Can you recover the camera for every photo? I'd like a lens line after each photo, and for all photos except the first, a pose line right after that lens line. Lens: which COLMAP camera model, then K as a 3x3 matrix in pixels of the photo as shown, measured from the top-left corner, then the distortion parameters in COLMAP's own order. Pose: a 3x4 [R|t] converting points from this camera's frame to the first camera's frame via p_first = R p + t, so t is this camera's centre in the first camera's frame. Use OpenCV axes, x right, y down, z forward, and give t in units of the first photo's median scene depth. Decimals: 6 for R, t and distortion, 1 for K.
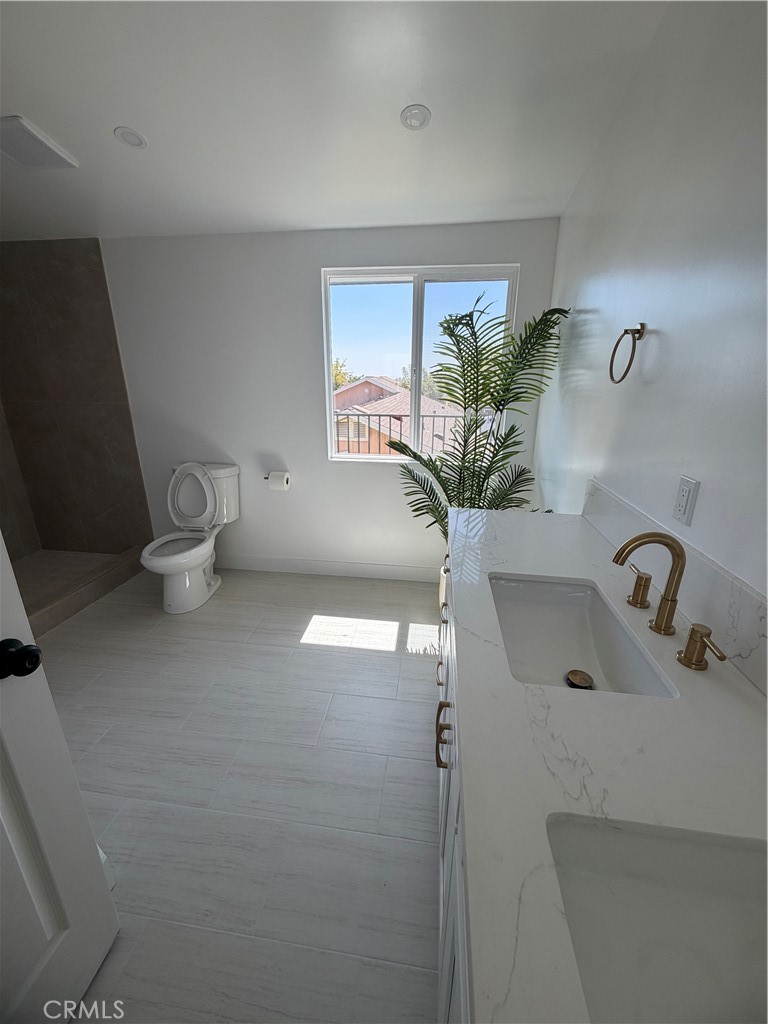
lens RADIAL K [[407.6, 0, 383.3], [0, 407.6, 507.3], [0, 0, 1]] dist [0.001281, -0.000799]
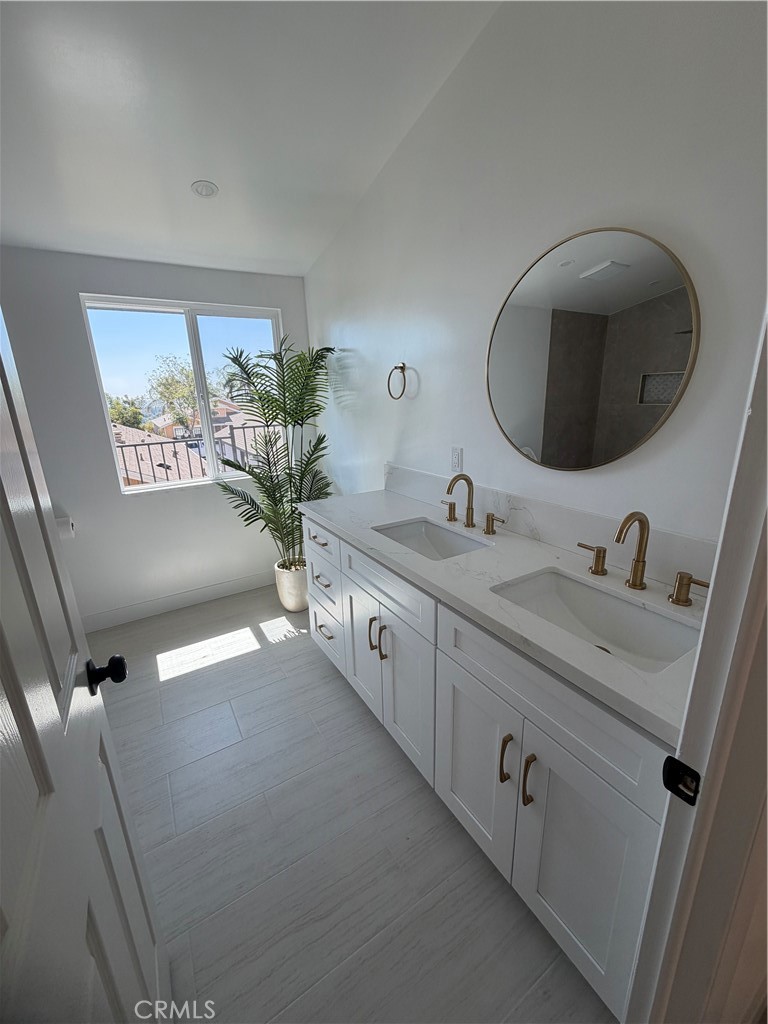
lens RADIAL K [[407.6, 0, 381.7], [0, 407.6, 513.8], [0, 0, 1]] dist [0.001281, -0.000799]
pose [[0.773282, -0.210003, 0.598275, -0.277545], [0.229627, 0.972262, 0.044481, 0.024817], [-0.591021, 0.102984, 0.800055, -0.103352]]
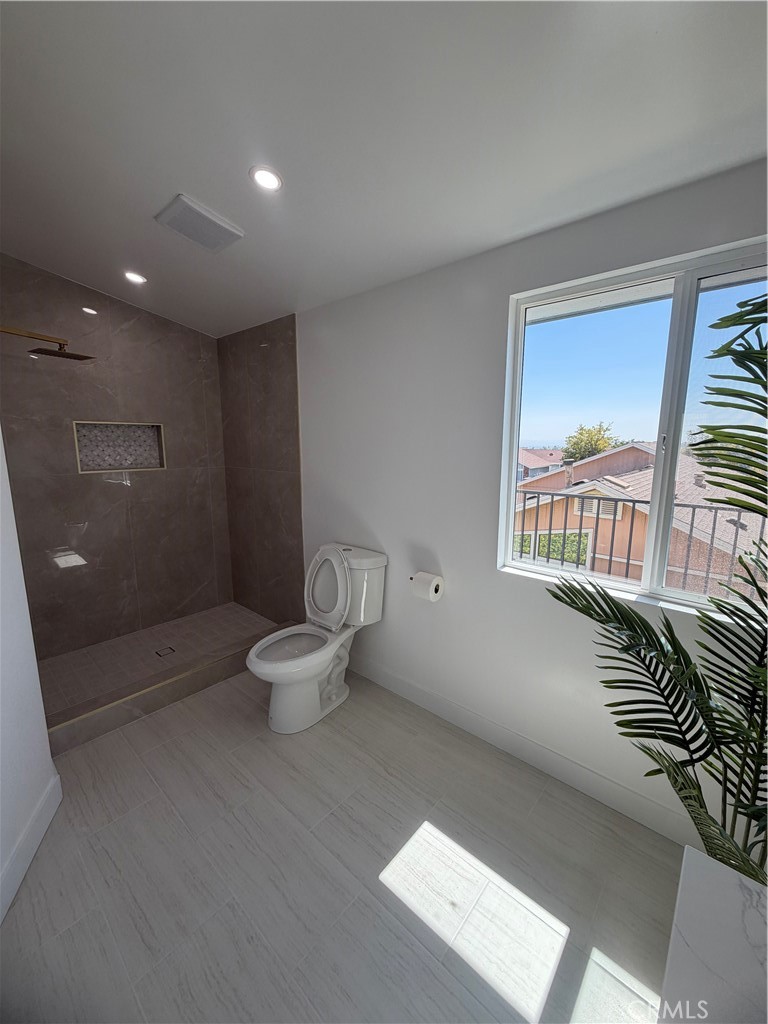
lens RADIAL K [[407.6, 0, 382.8], [0, 407.6, 508.0], [0, 0, 1]] dist [0.001281, -0.000799]
pose [[0.829251, 0.087480, -0.551988, 0.079718], [-0.168292, 0.980916, -0.097368, -0.135767], [0.532936, 0.173638, 0.828148, 0.383373]]
